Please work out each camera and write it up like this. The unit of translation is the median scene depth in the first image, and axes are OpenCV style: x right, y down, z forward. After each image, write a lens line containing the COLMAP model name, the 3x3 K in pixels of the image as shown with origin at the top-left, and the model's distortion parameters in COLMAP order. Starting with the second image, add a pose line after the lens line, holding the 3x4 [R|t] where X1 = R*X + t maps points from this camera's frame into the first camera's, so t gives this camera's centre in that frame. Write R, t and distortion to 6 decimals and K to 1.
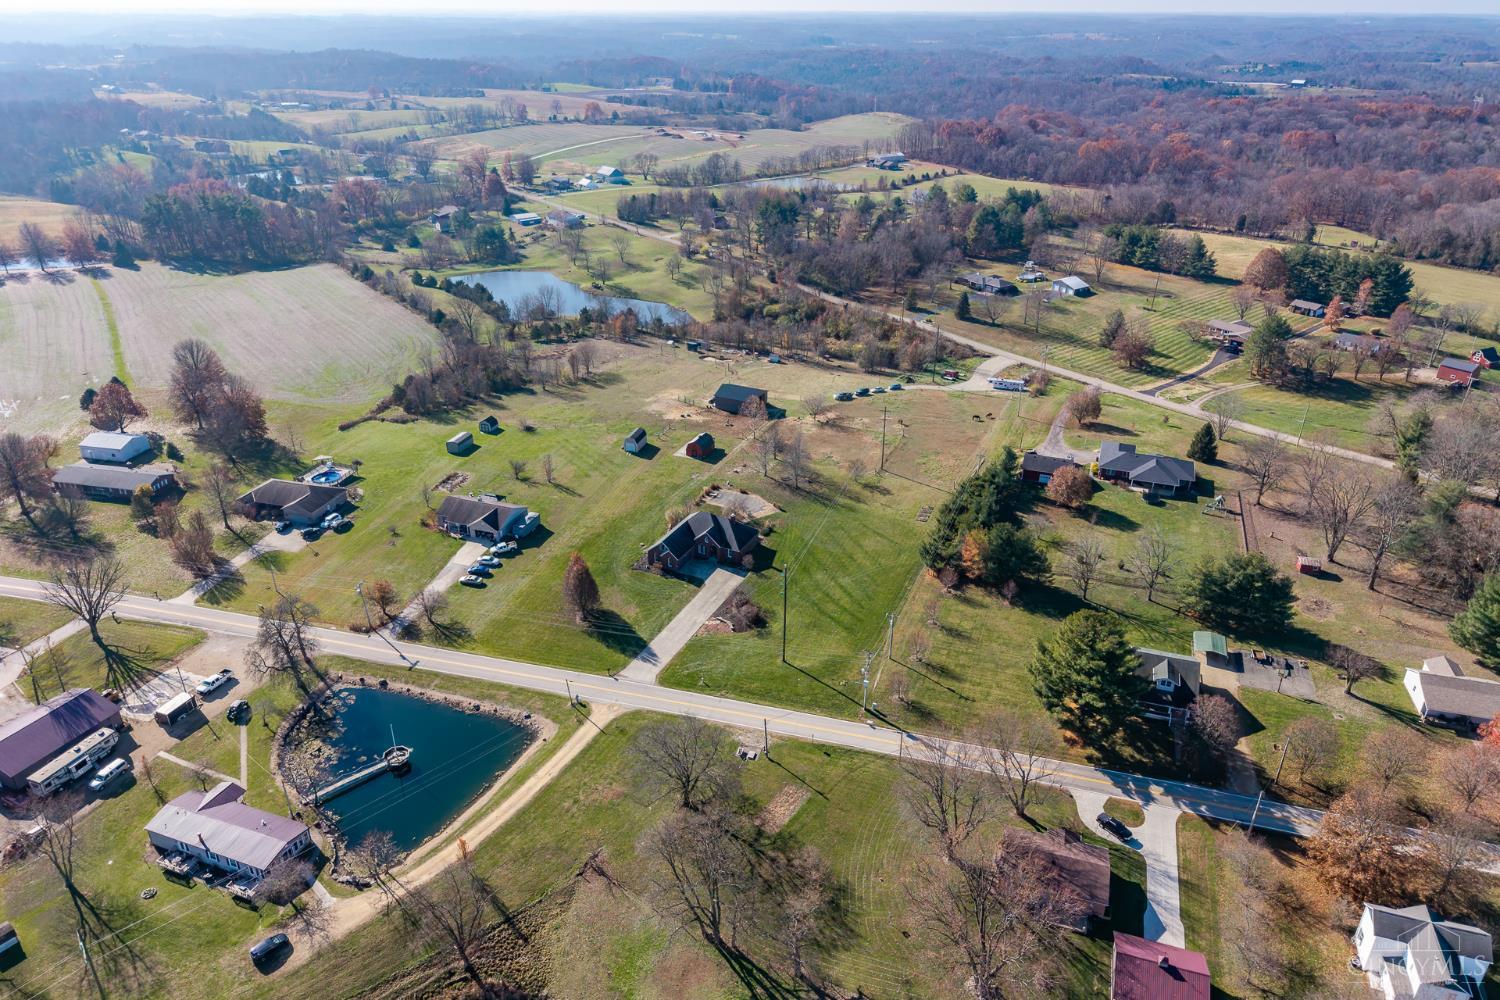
lens RADIAL K [[993.7, 0, 750.0], [0, 993.7, 500.0], [0, 0, 1]] dist [0.037668, -0.026728]
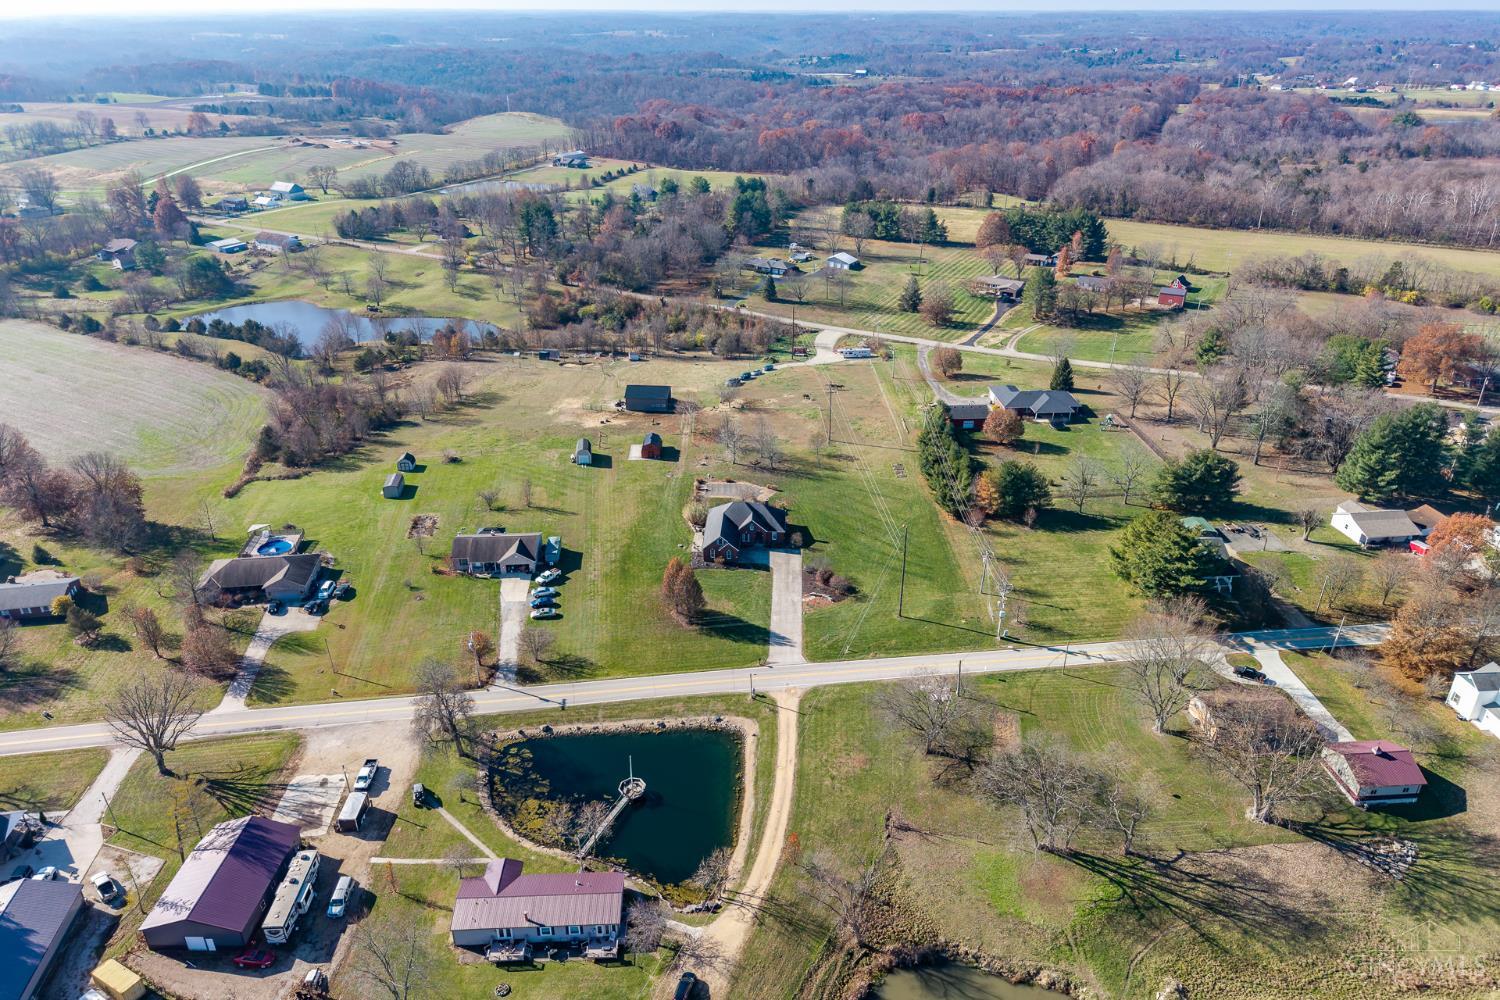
lens RADIAL K [[993.7, 0, 750.0], [0, 993.7, 500.0], [0, 0, 1]] dist [0.037668, -0.026728]
pose [[0.920170, -0.178190, 0.348619, -0.292373], [0.177556, 0.983521, 0.034053, -0.016739], [-0.348942, 0.030565, 0.936646, 0.027195]]
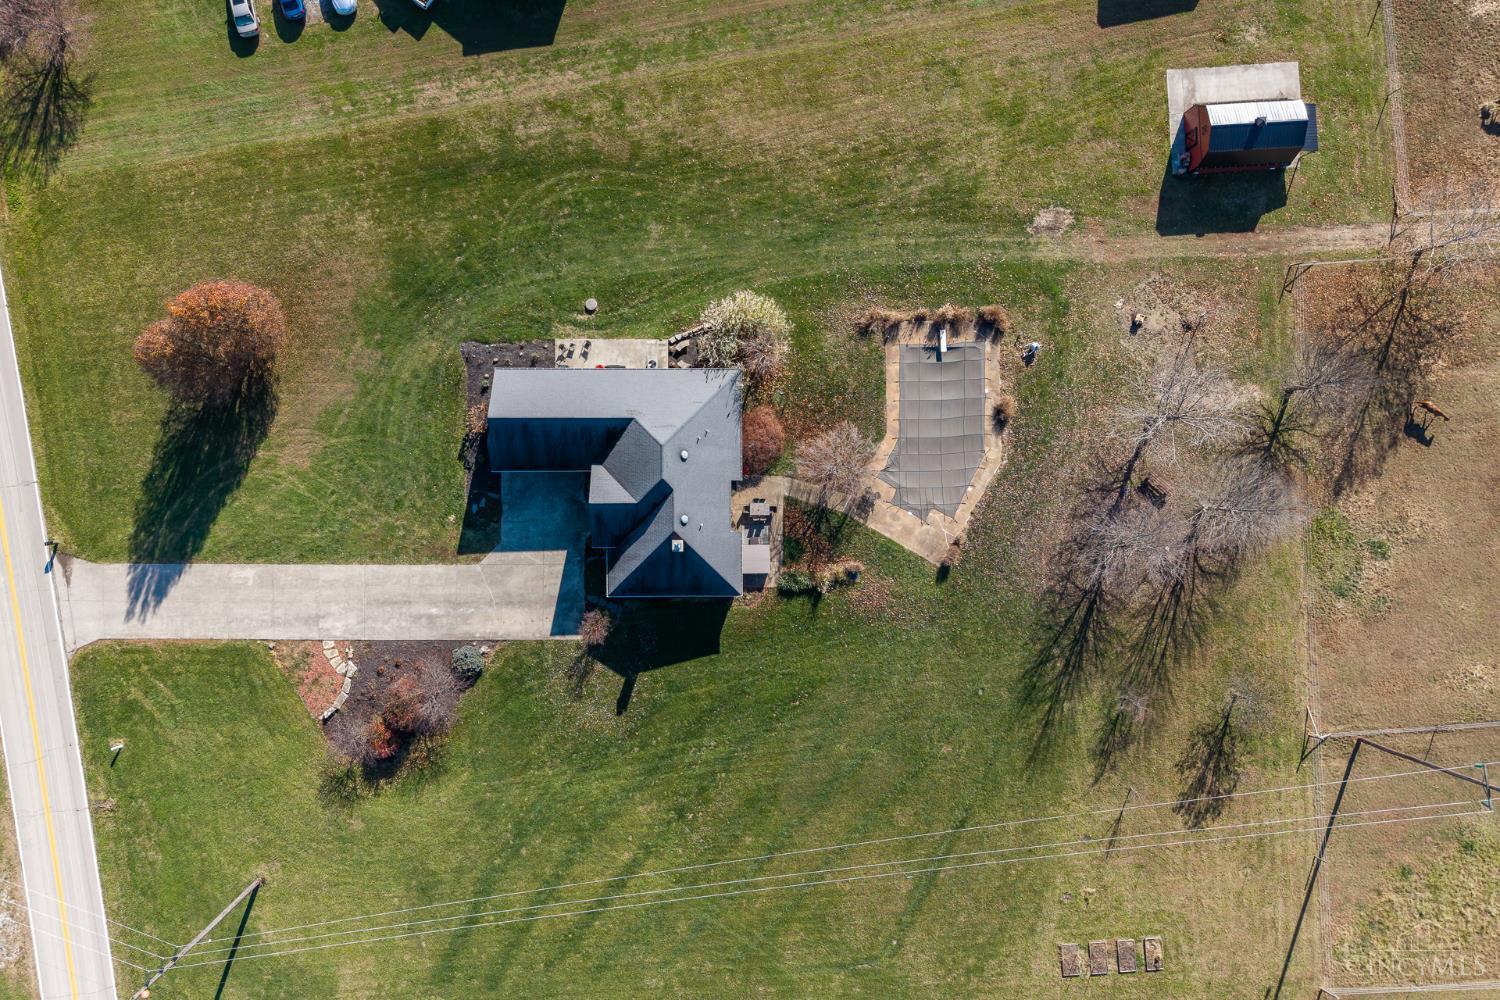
lens RADIAL K [[993.7, 0, 750.0], [0, 993.7, 500.0], [0, 0, 1]] dist [0.037668, -0.026728]
pose [[0.427465, 0.903888, -0.016132, -0.010636], [-0.411017, 0.210209, 0.887061, -0.220002], [0.805195, -0.372557, 0.461370, 0.645185]]
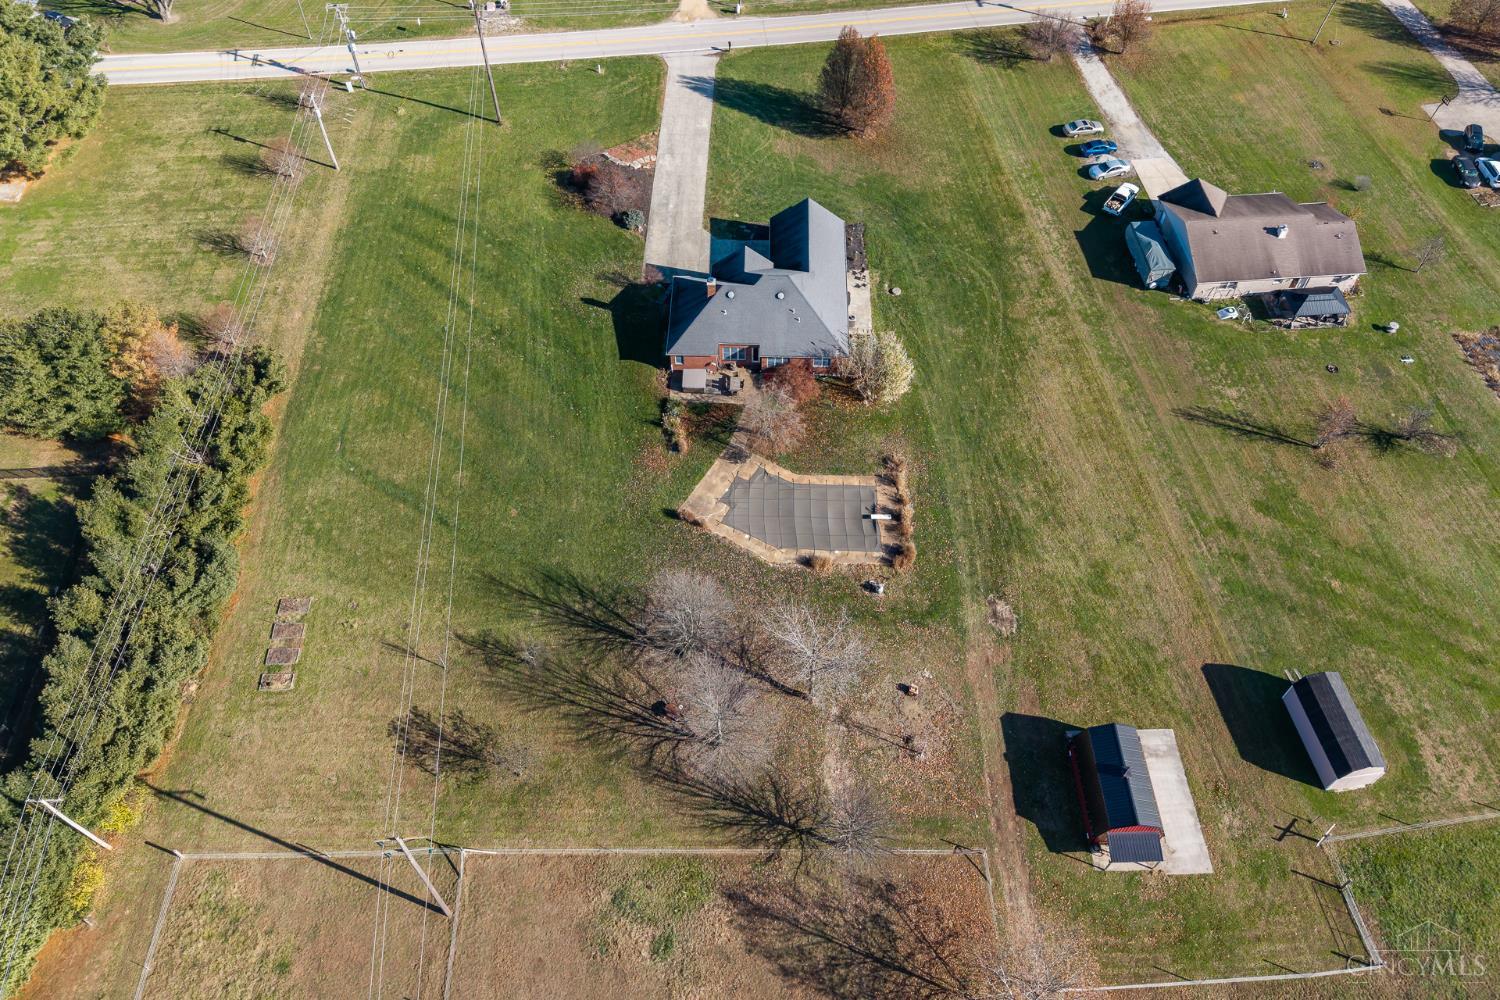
lens RADIAL K [[993.7, 0, 750.0], [0, 993.7, 500.0], [0, 0, 1]] dist [0.037668, -0.026728]
pose [[-0.915293, 0.326000, -0.236565, 0.076126], [-0.195052, 0.155127, 0.968447, -0.295530], [0.352412, 0.932555, -0.078400, 0.838937]]
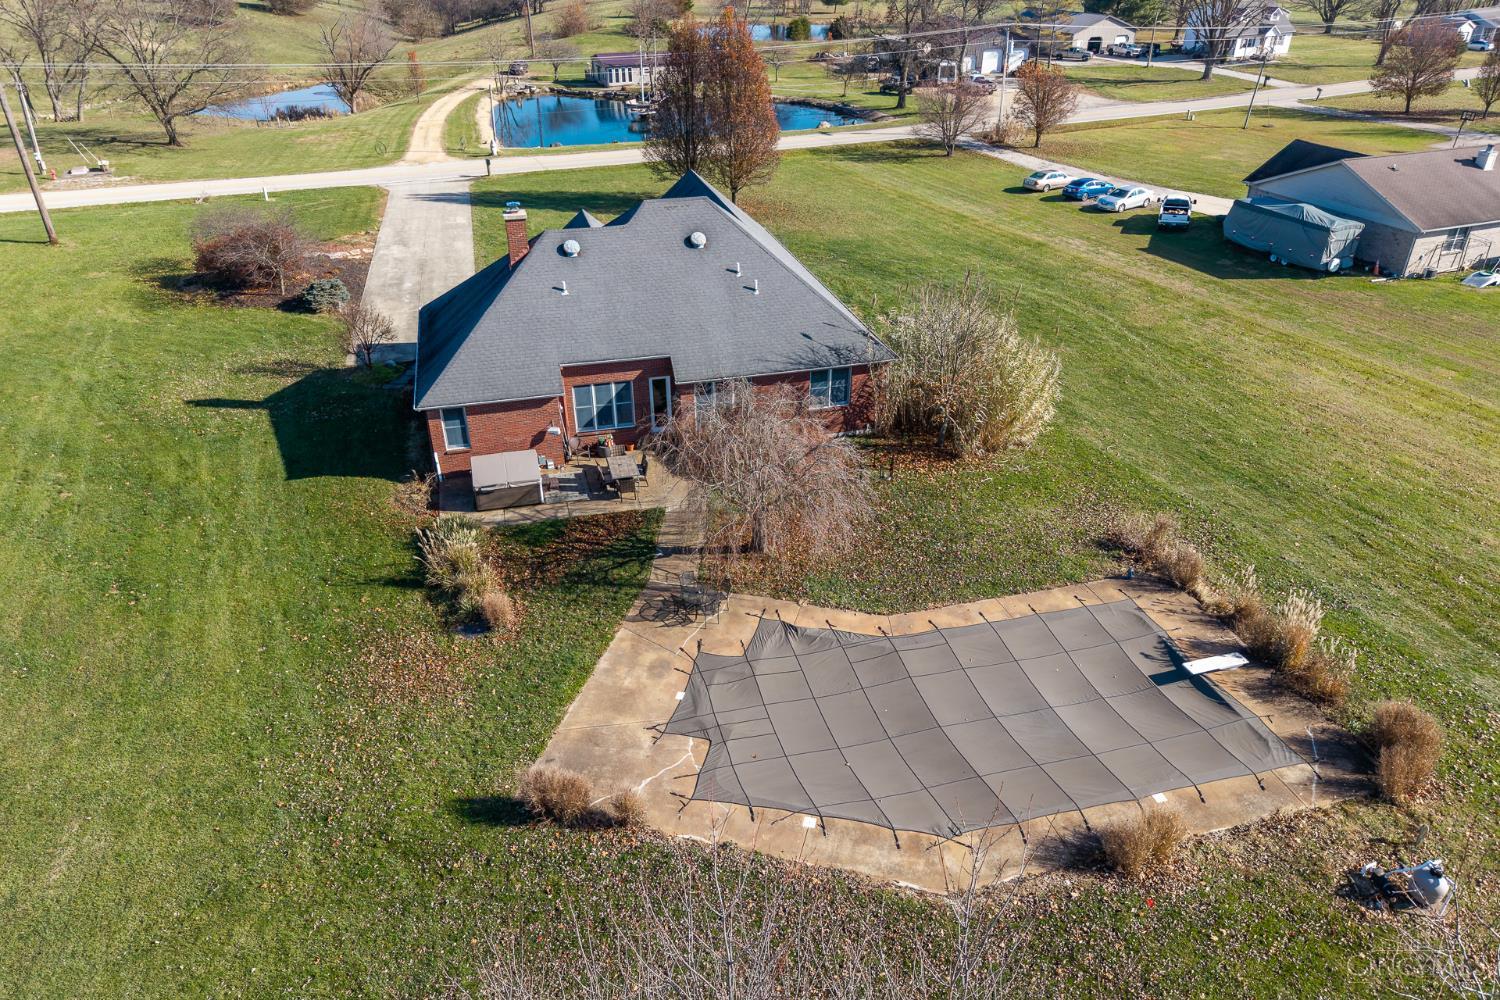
lens RADIAL K [[987.6, 0, 763.6], [0, 987.6, 554.9], [0, 0, 1]] dist [0.006200, -0.003737]
pose [[-0.760295, 0.335074, -0.556486, 0.046531], [-0.300976, 0.577464, 0.758913, -0.066396], [0.575643, 0.744487, -0.338193, 0.833440]]
